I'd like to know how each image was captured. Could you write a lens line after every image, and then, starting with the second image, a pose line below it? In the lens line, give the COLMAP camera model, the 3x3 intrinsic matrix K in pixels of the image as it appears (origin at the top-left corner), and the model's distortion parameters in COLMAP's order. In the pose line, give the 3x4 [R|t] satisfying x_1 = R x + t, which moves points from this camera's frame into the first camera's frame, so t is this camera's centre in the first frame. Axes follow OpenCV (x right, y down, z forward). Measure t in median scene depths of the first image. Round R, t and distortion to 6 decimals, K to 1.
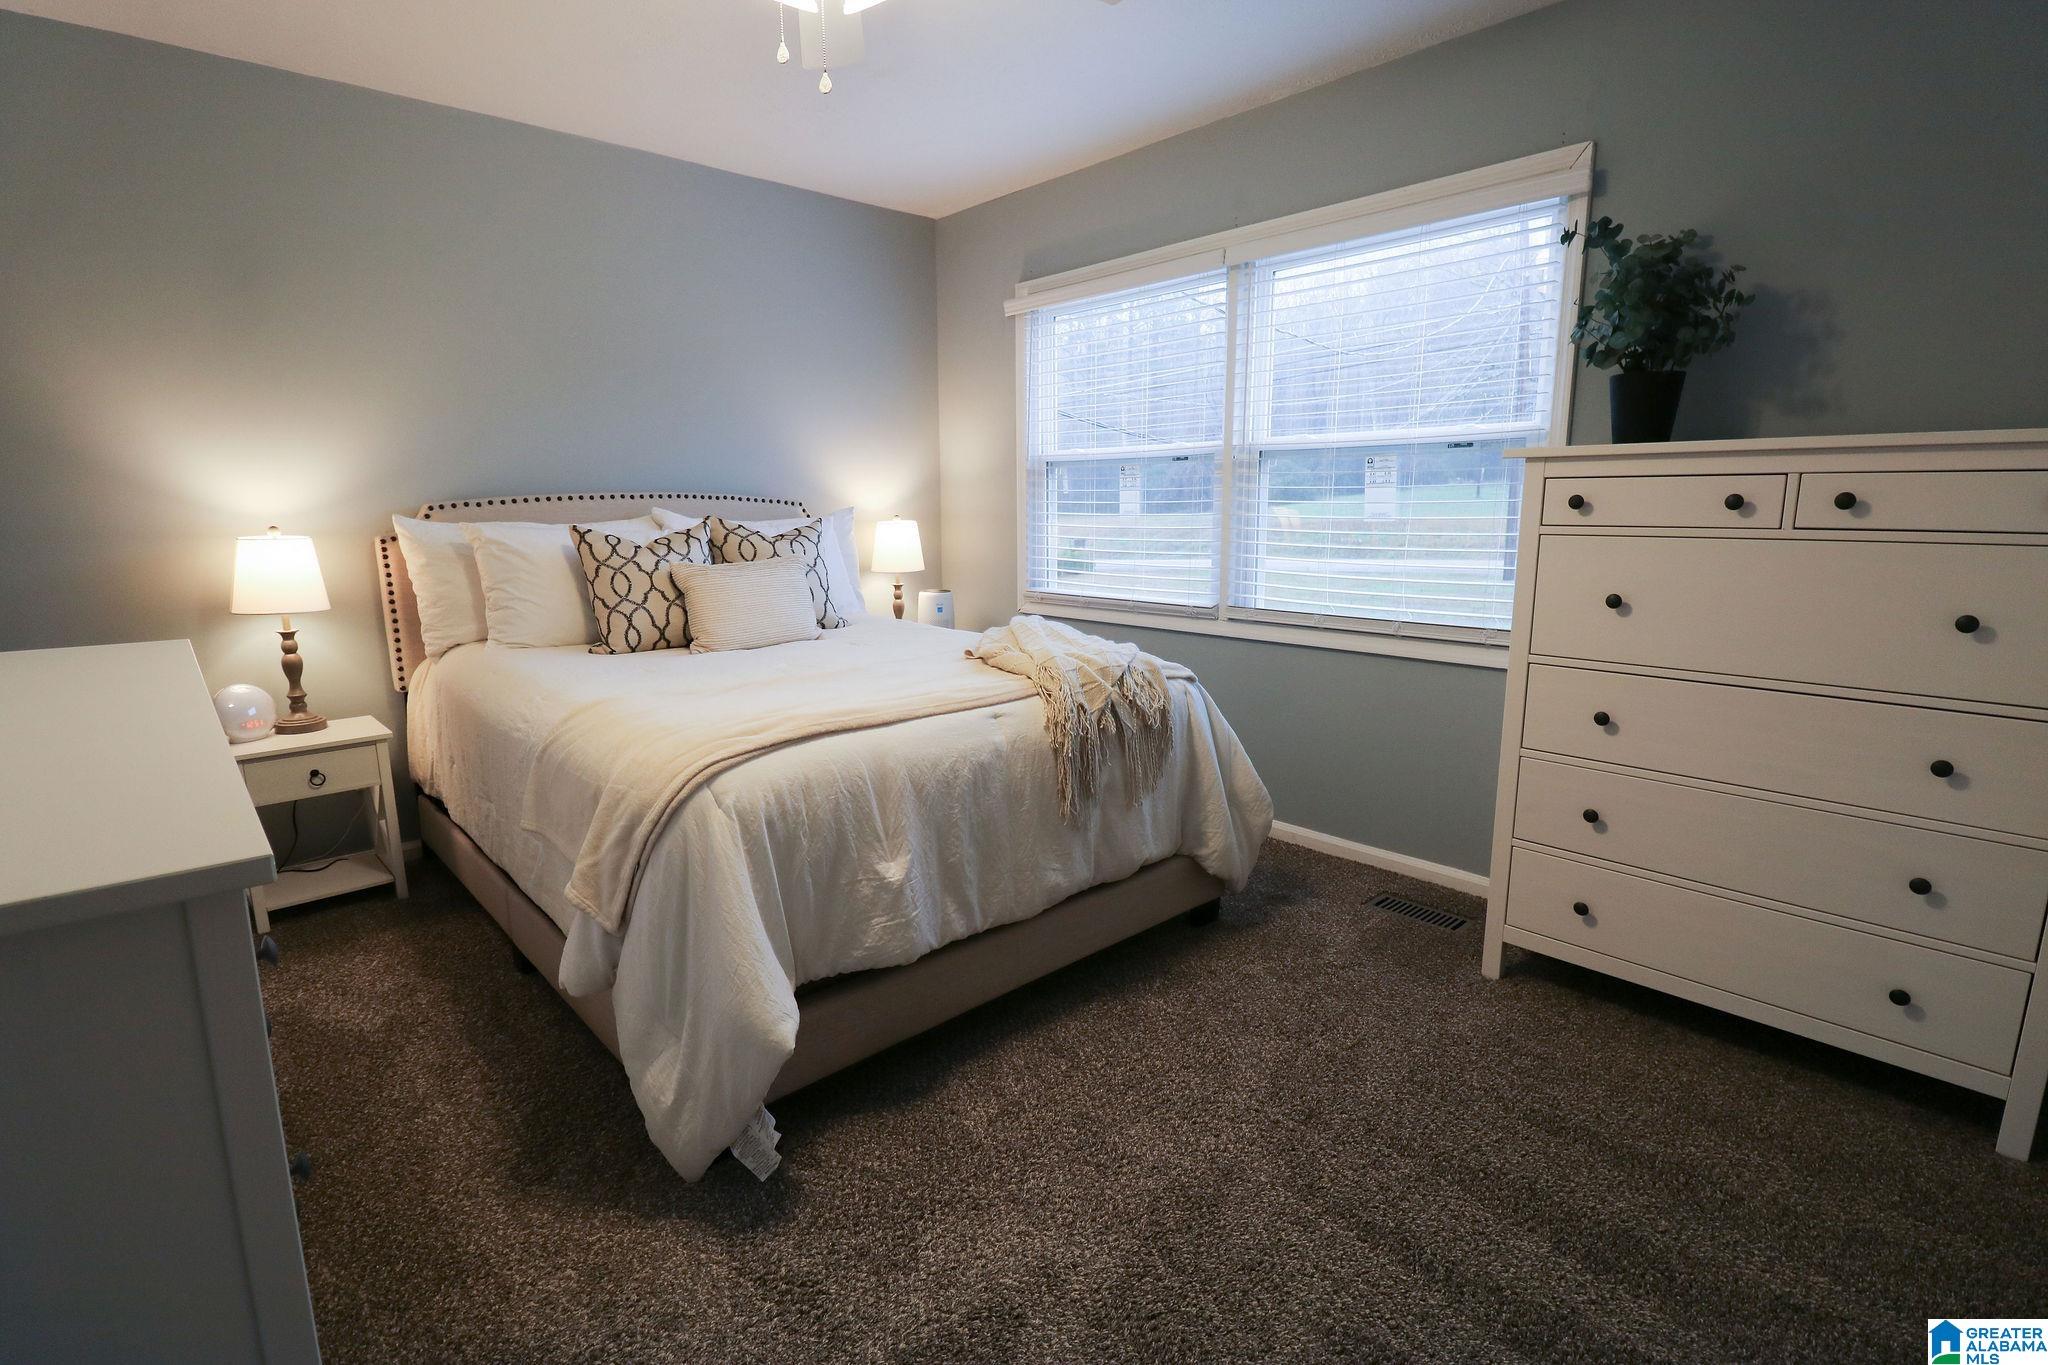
lens RADIAL K [[955.7, 0, 1014.3], [0, 955.7, 677.9], [0, 0, 1]] dist [-0.002803, -0.010693]
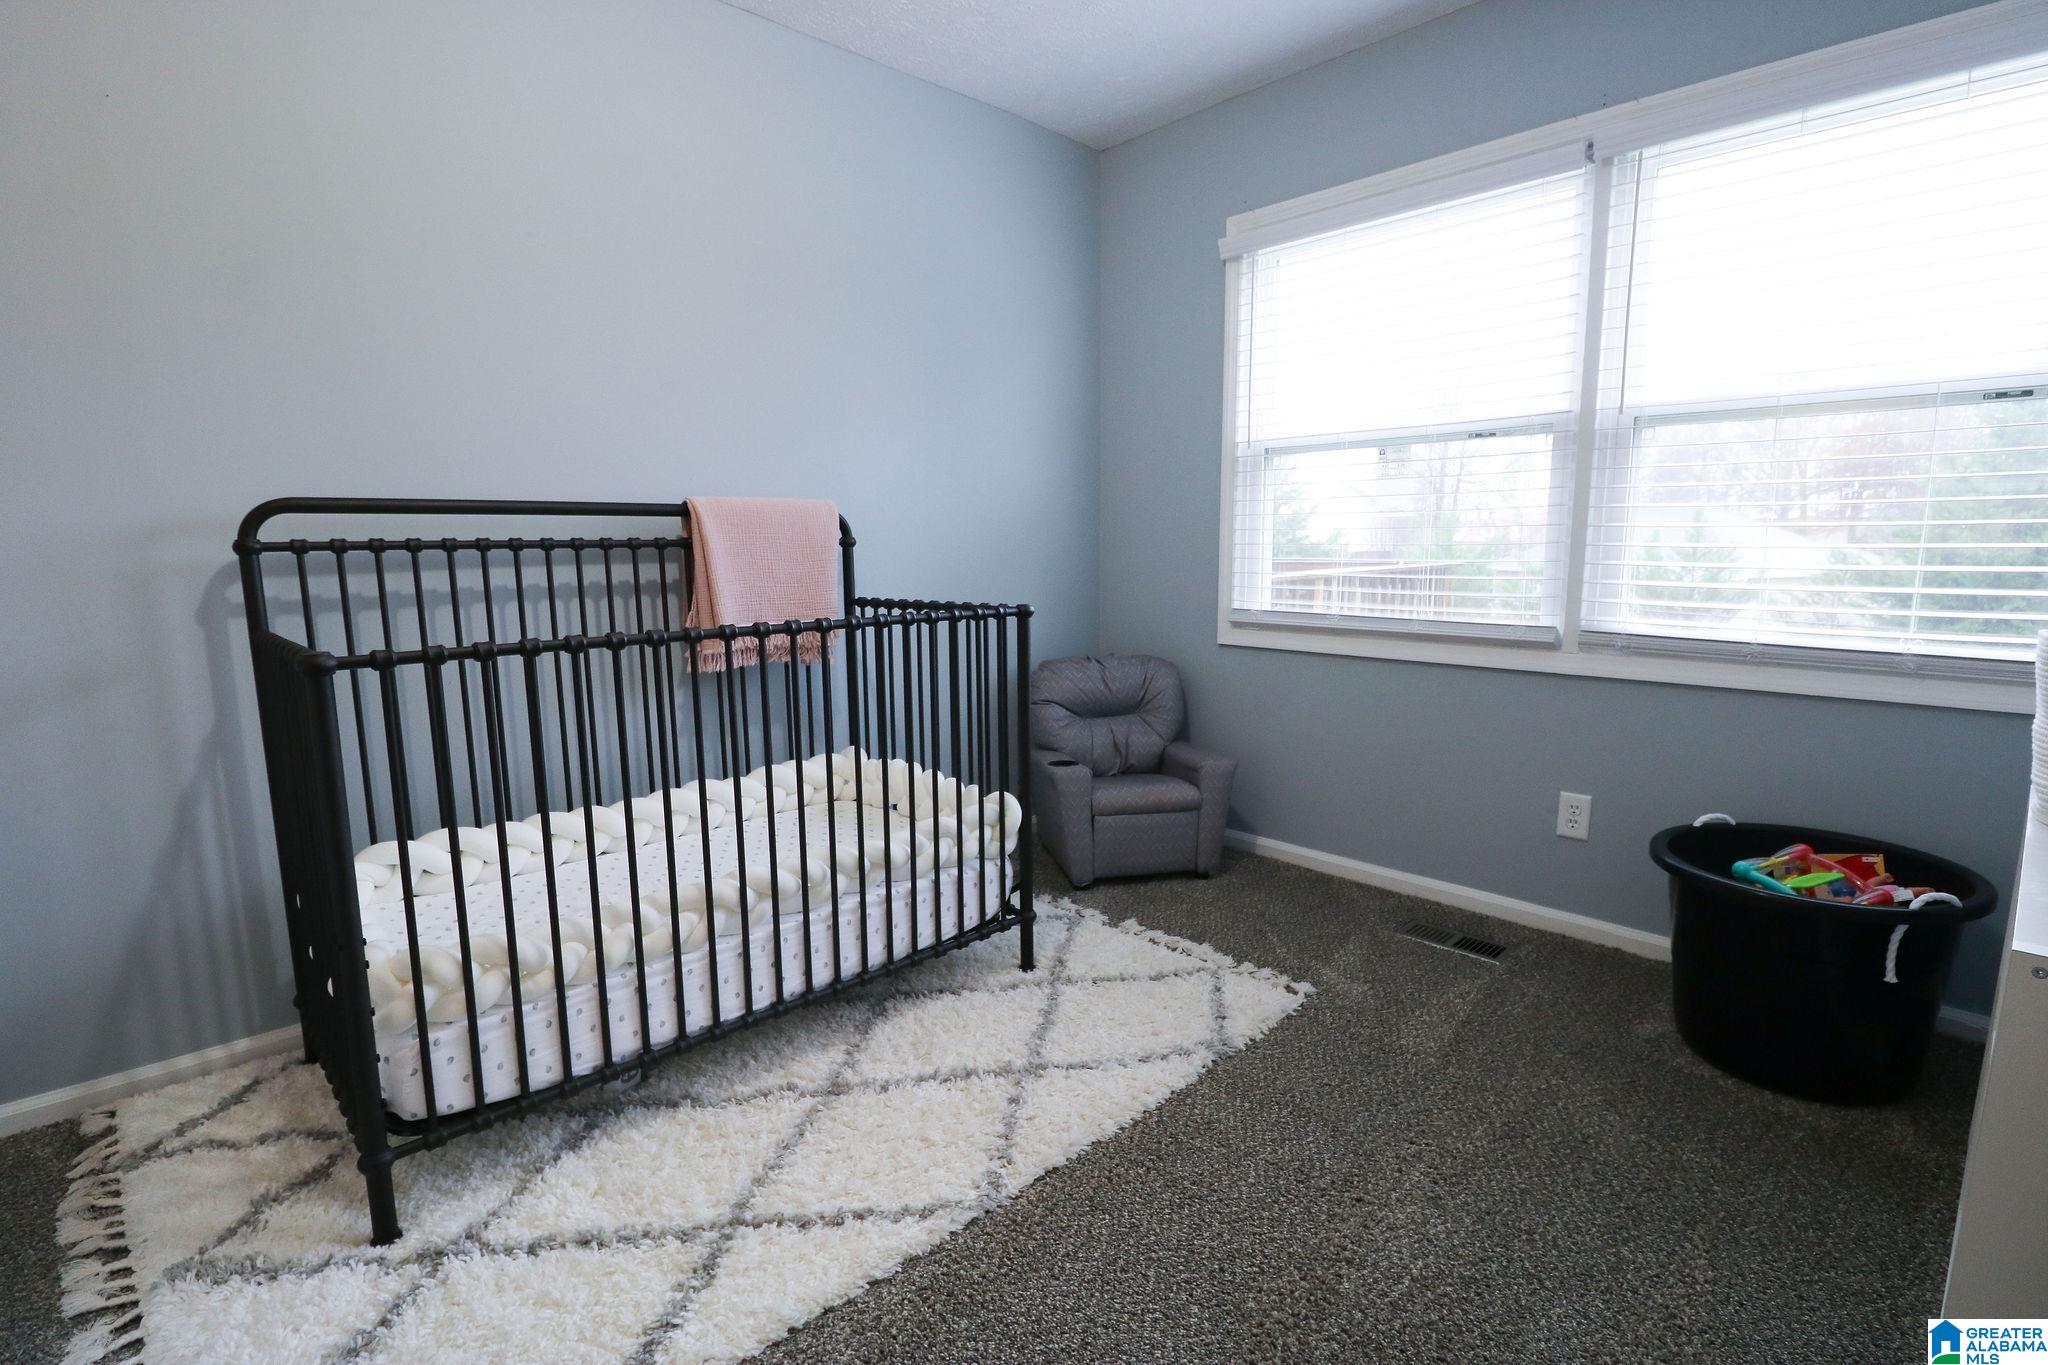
lens RADIAL K [[955.7, 0, 1025.5], [0, 955.7, 689.3], [0, 0, 1]] dist [-0.002803, -0.010693]
pose [[0.999302, -0.014910, 0.034238, -0.296266], [0.015703, 0.999612, -0.022995, -0.028779], [-0.033882, 0.023517, 0.999149, 0.389967]]
